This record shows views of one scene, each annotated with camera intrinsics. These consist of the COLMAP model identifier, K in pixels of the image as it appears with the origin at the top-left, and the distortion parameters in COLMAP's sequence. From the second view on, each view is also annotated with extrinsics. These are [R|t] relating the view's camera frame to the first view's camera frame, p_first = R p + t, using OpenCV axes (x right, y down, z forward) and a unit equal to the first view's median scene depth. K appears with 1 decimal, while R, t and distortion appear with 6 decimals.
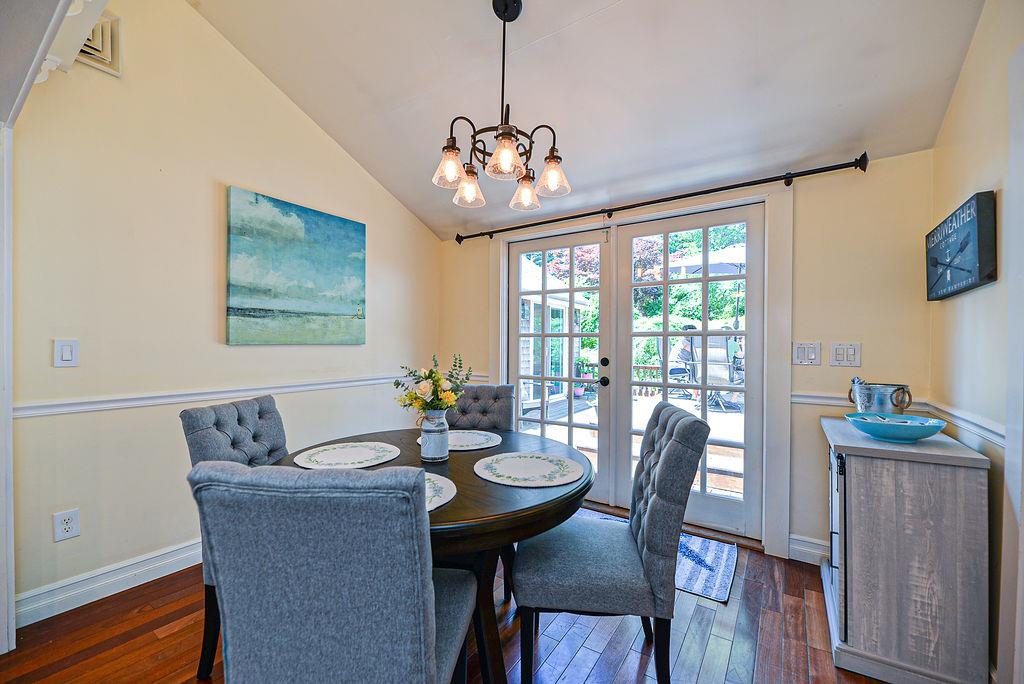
lens RADIAL K [[408.0, 0, 510.9], [0, 408.0, 345.3], [0, 0, 1]] dist [0.001127, -0.004793]
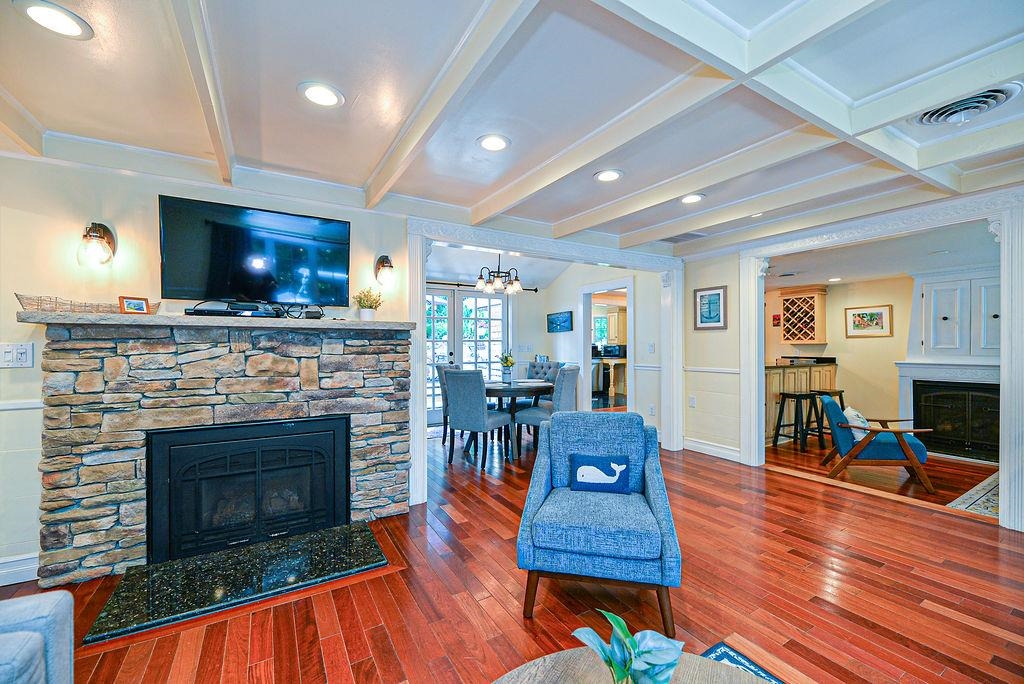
lens RADIAL K [[408.0, 0, 510.9], [0, 408.0, 345.3], [0, 0, 1]] dist [0.001127, -0.004793]
pose [[0.434781, -0.003024, 0.900531, -2.512596], [0.012847, 0.999913, -0.002845, 0.011223], [-0.900445, 0.012806, 0.434782, -0.296998]]
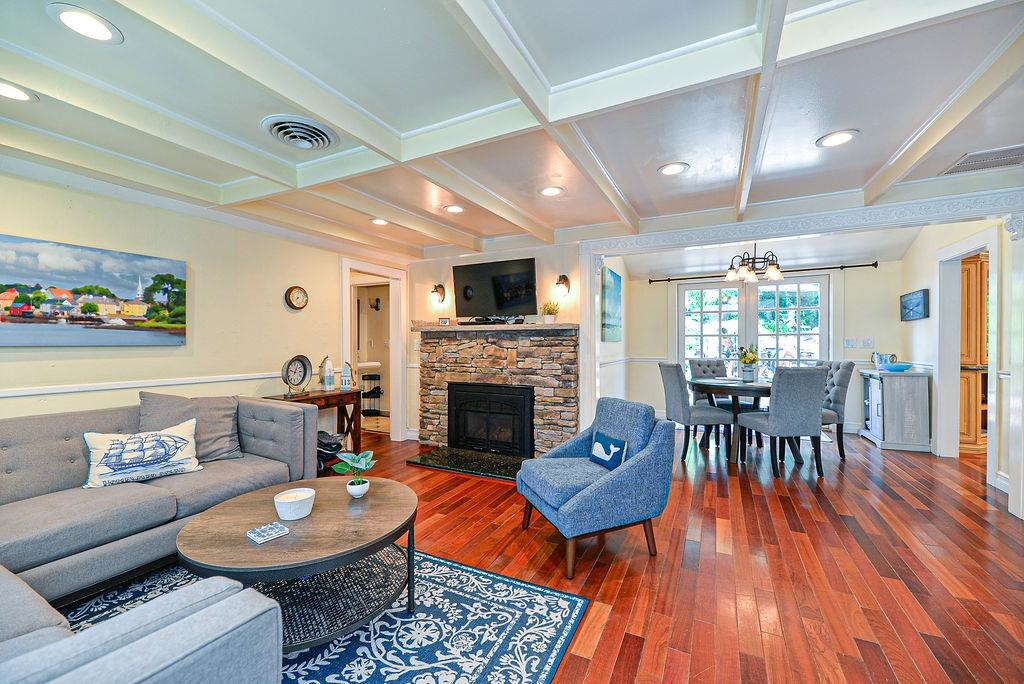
lens RADIAL K [[408.0, 0, 510.9], [0, 408.0, 345.3], [0, 0, 1]] dist [0.001127, -0.004793]
pose [[0.993079, -0.006964, 0.117240, -1.809123], [0.007270, 0.999971, -0.002179, 0.029478], [-0.117222, 0.003016, 0.993101, -1.323652]]
